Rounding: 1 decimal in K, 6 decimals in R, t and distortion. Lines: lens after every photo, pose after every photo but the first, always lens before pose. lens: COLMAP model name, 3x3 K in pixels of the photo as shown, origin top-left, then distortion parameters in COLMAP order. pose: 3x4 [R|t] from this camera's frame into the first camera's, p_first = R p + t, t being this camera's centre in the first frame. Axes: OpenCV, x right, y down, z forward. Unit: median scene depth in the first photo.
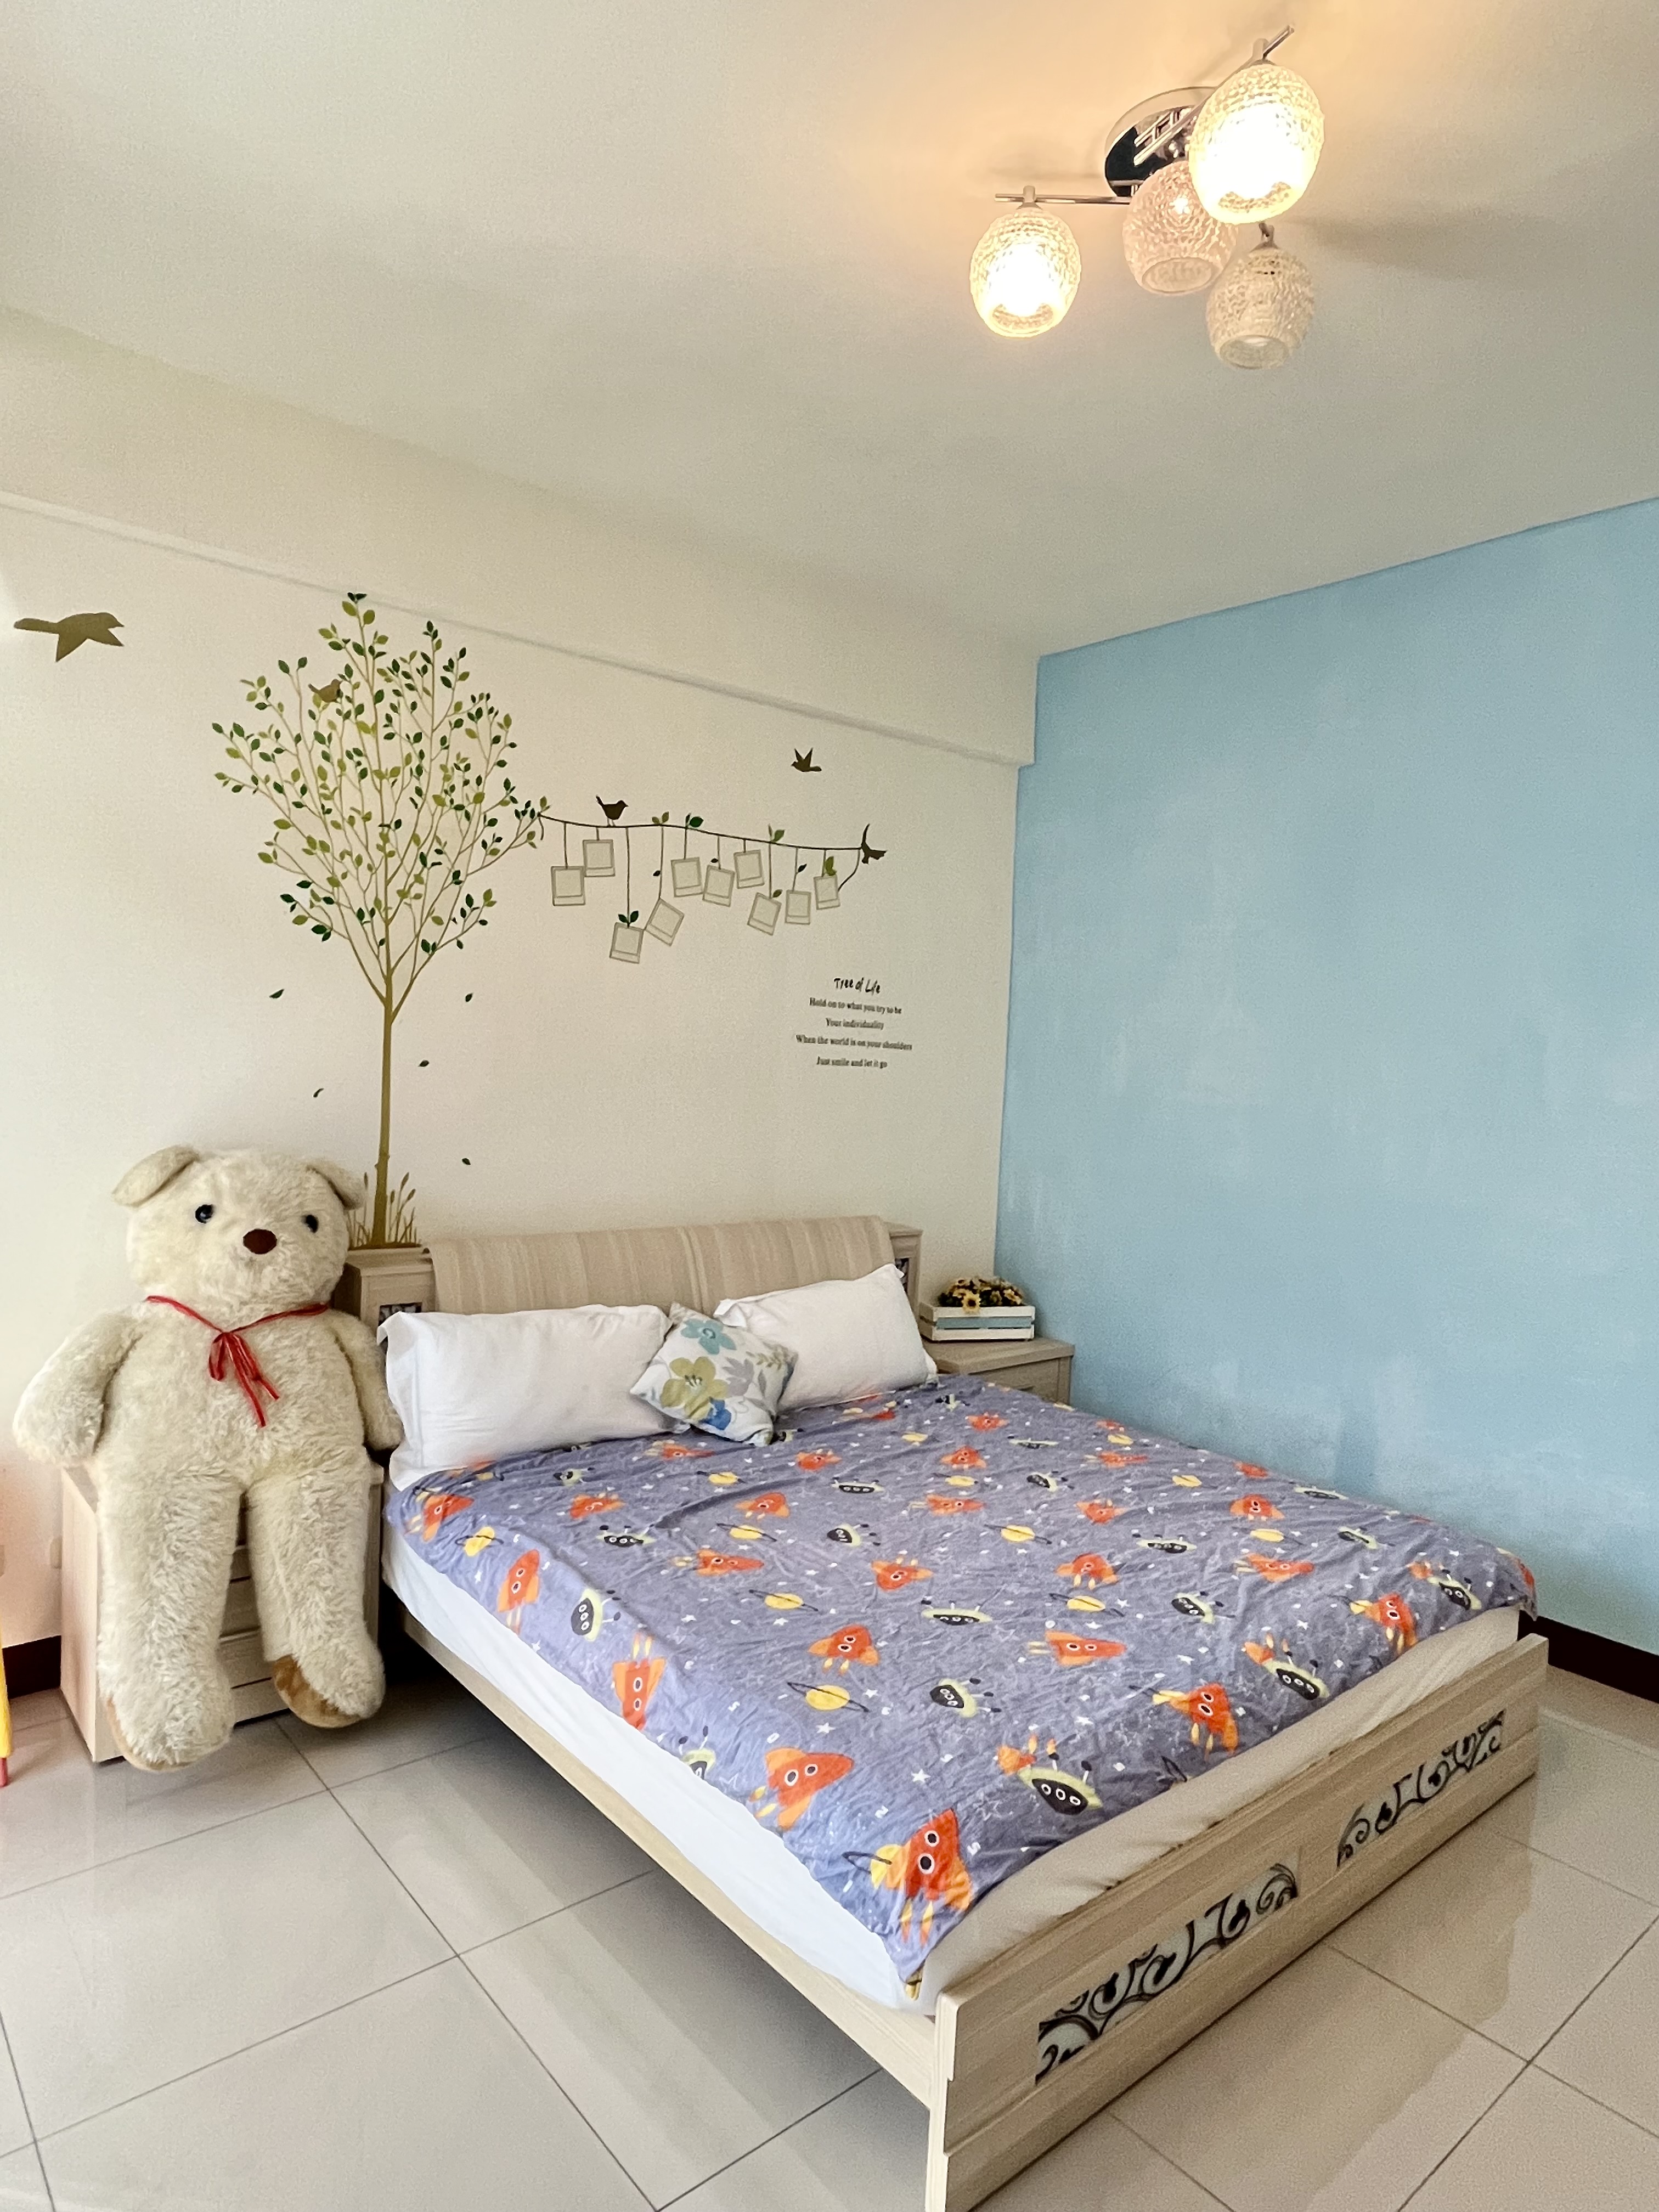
lens RADIAL K [[1310.2, 0, 829.5], [0, 1310.2, 1106.0], [0, 0, 1]] dist [0.000595, -0.001464]
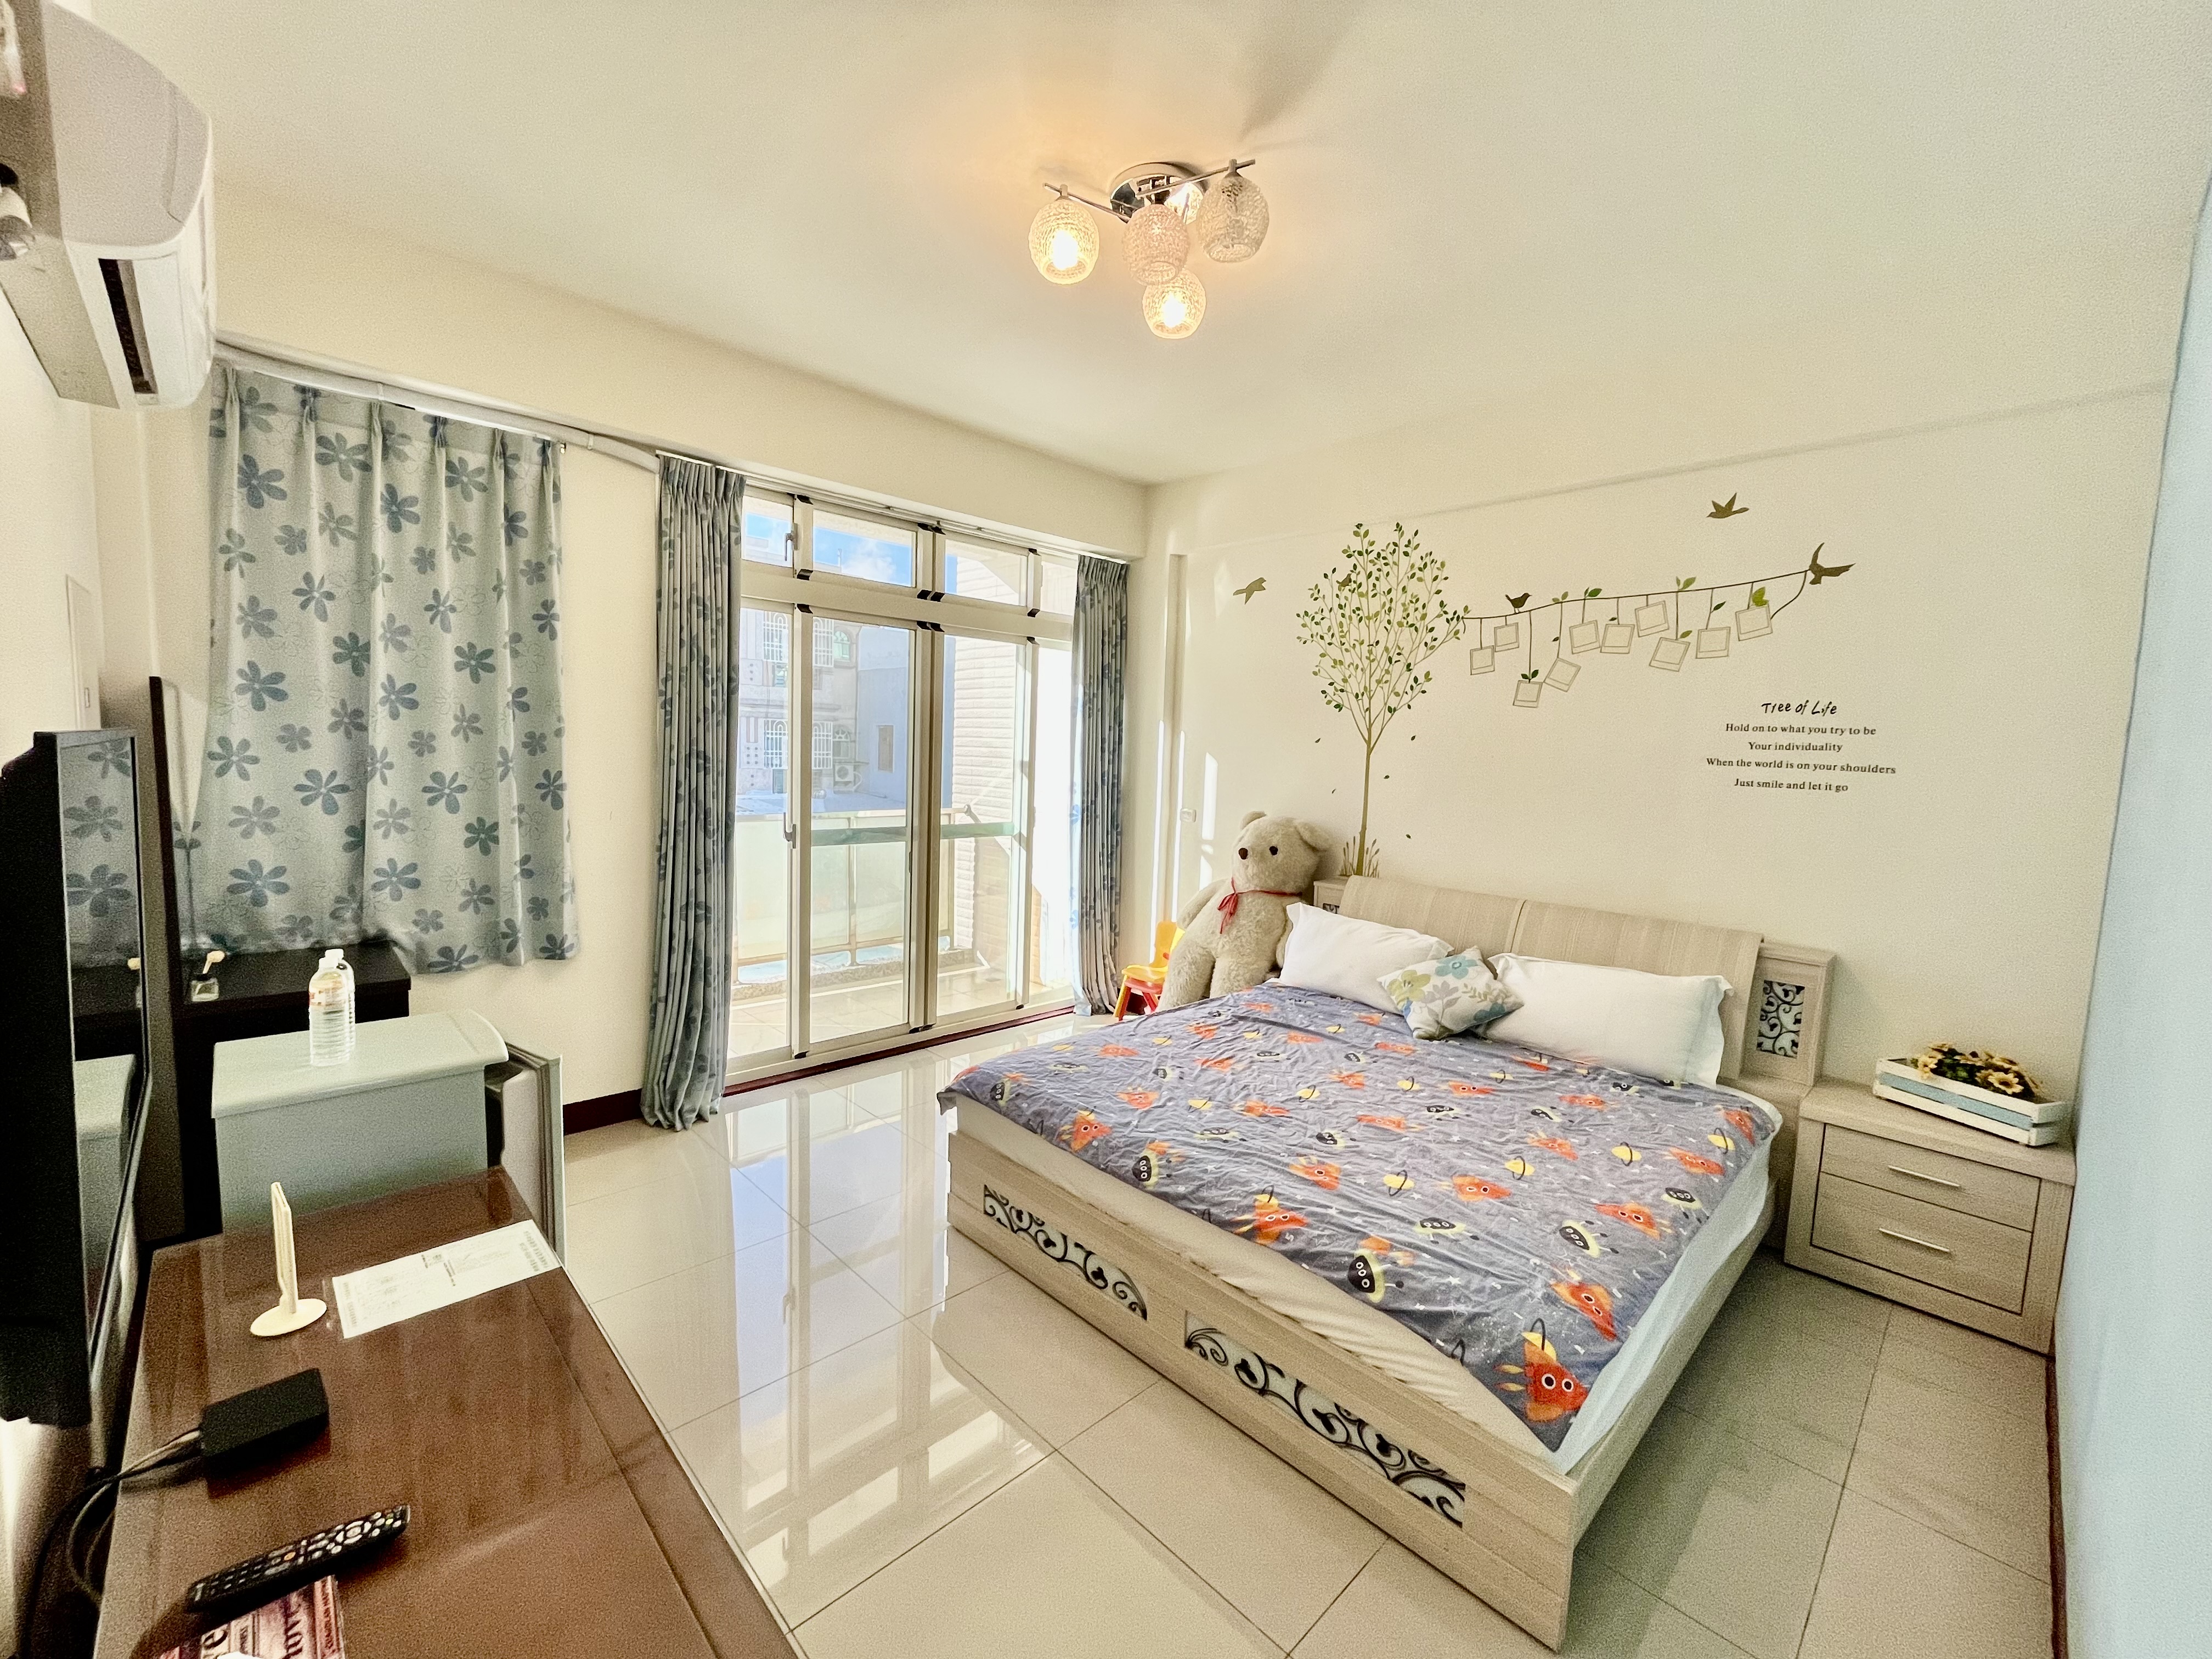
lens RADIAL K [[892.1, 0, 1106.0], [0, 892.1, 829.5], [0, 0, 1]] dist [-0.006557, 0.000114]
pose [[0.069474, 0.049622, -0.996349, 0.867889], [-0.073291, 0.996317, 0.044510, 0.011872], [0.994888, 0.069931, 0.072855, 0.558044]]
